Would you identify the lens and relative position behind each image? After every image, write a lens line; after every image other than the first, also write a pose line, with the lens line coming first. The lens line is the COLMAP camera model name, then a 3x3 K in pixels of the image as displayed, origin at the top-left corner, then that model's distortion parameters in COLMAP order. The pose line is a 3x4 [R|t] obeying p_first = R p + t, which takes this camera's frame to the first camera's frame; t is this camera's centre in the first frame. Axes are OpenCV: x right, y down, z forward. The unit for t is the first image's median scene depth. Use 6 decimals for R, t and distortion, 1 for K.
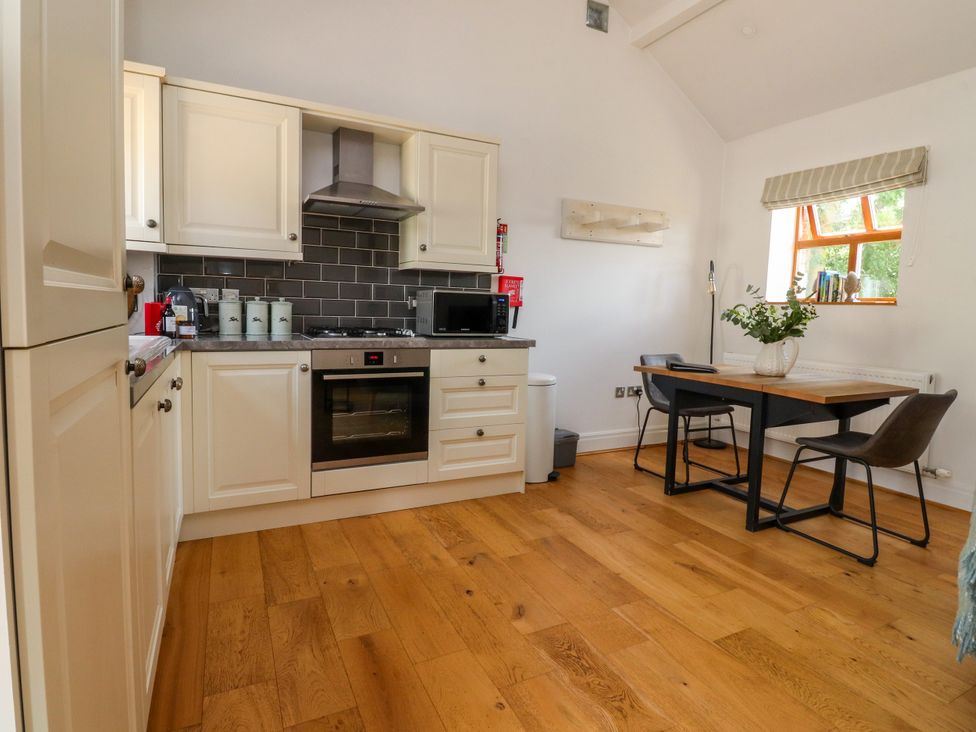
lens RADIAL K [[508.0, 0, 475.9], [0, 508.0, 343.5], [0, 0, 1]] dist [0.000920, -0.013389]
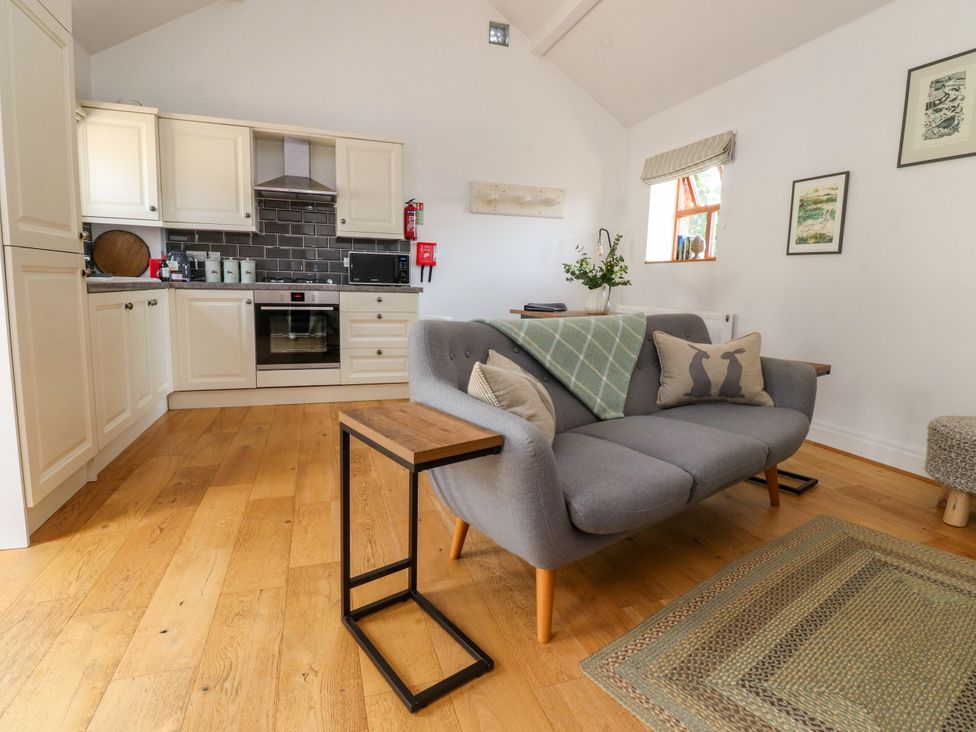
lens RADIAL K [[508.0, 0, 492.6], [0, 508.0, 345.0], [0, 0, 1]] dist [0.000920, -0.013389]
pose [[0.991022, 0.013064, -0.133059, 0.512825], [-0.007365, 0.999038, 0.043231, 0.092599], [0.133495, -0.041863, 0.990165, -0.361760]]
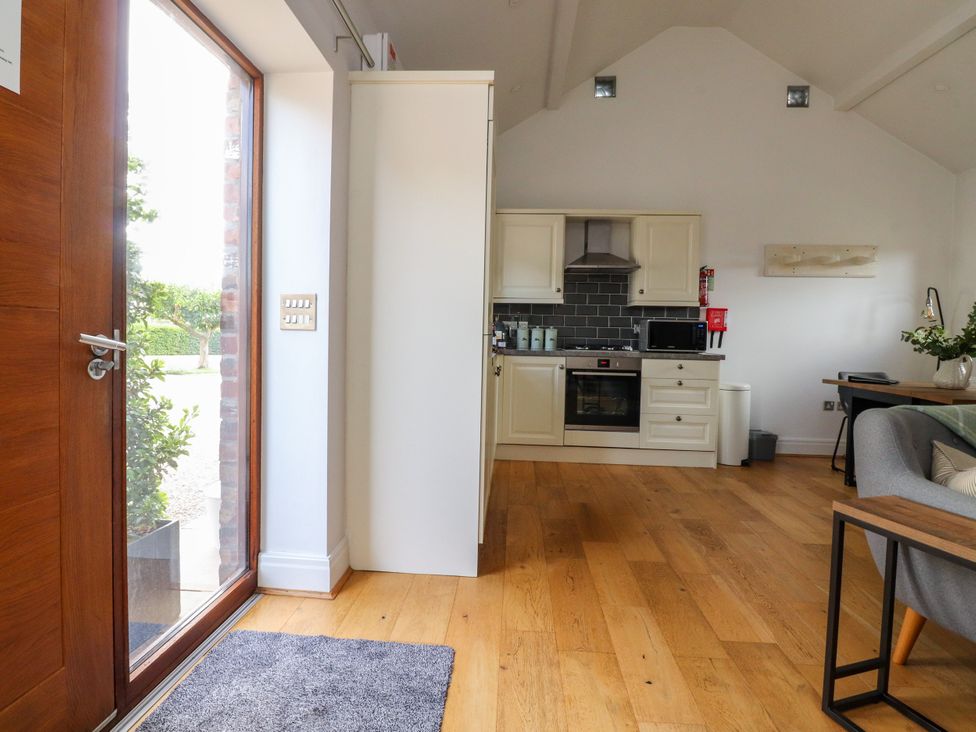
lens RADIAL K [[508.0, 0, 484.8], [0, 508.0, 346.6], [0, 0, 1]] dist [0.000920, -0.013389]
pose [[0.869944, 0.006341, -0.493109, 0.238845], [-0.033737, 0.998340, -0.046680, 0.058847], [0.491995, 0.057245, 0.868714, -0.525615]]
